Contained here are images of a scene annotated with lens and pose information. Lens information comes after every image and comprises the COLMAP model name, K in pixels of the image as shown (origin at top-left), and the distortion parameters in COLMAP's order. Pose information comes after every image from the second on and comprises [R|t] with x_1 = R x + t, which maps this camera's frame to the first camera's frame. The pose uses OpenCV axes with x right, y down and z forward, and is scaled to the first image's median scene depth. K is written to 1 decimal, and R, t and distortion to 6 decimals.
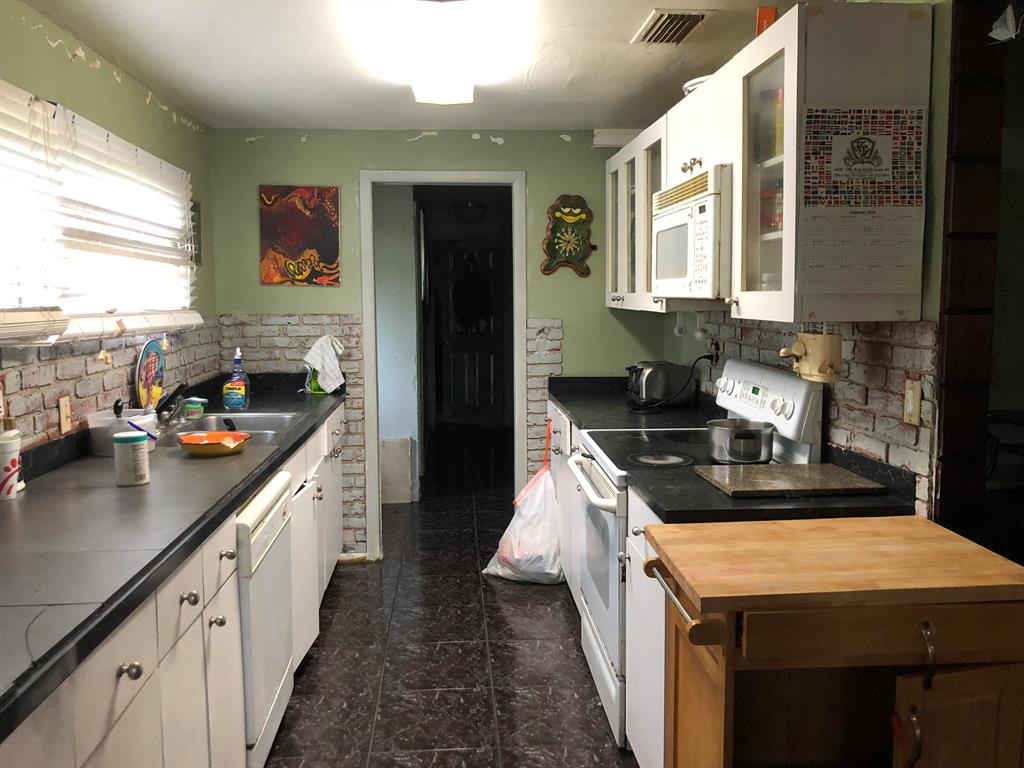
lens RADIAL K [[841.4, 0, 512.0], [0, 841.4, 384.0], [0, 0, 1]] dist [0.103088, -0.173520]
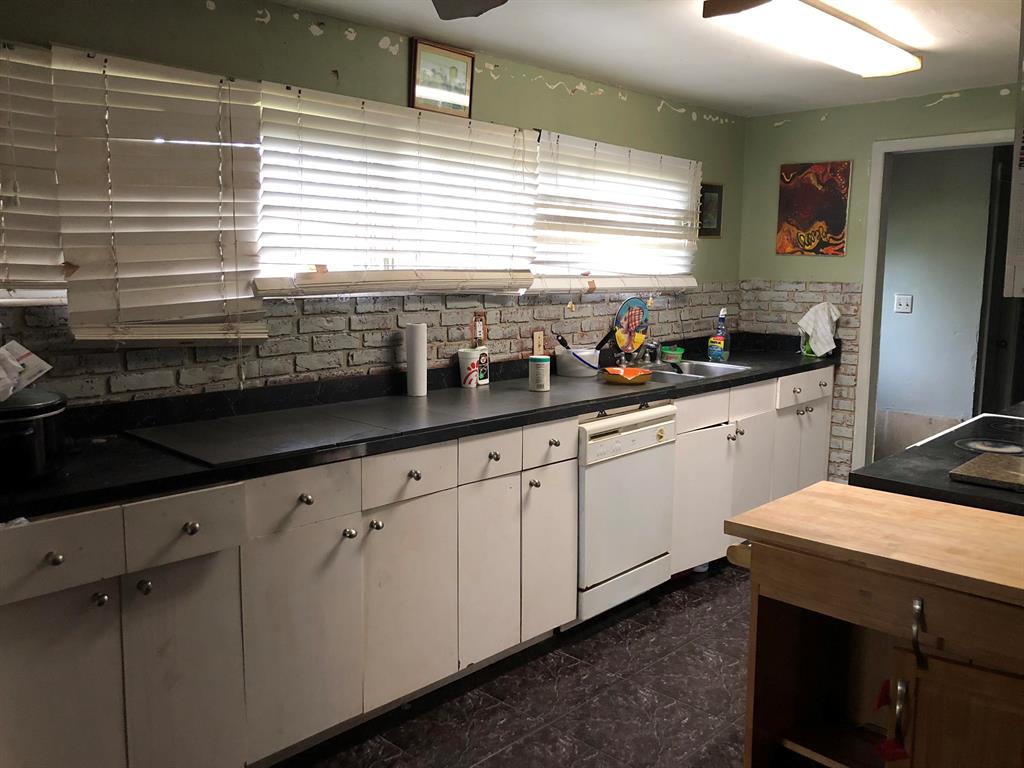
lens RADIAL K [[841.4, 0, 512.0], [0, 841.4, 384.0], [0, 0, 1]] dist [0.103088, -0.173520]
pose [[0.672658, 0.120454, -0.730084, 0.316679], [-0.093709, 0.992585, 0.077425, -0.001664], [0.733996, 0.016335, 0.678957, -0.013889]]
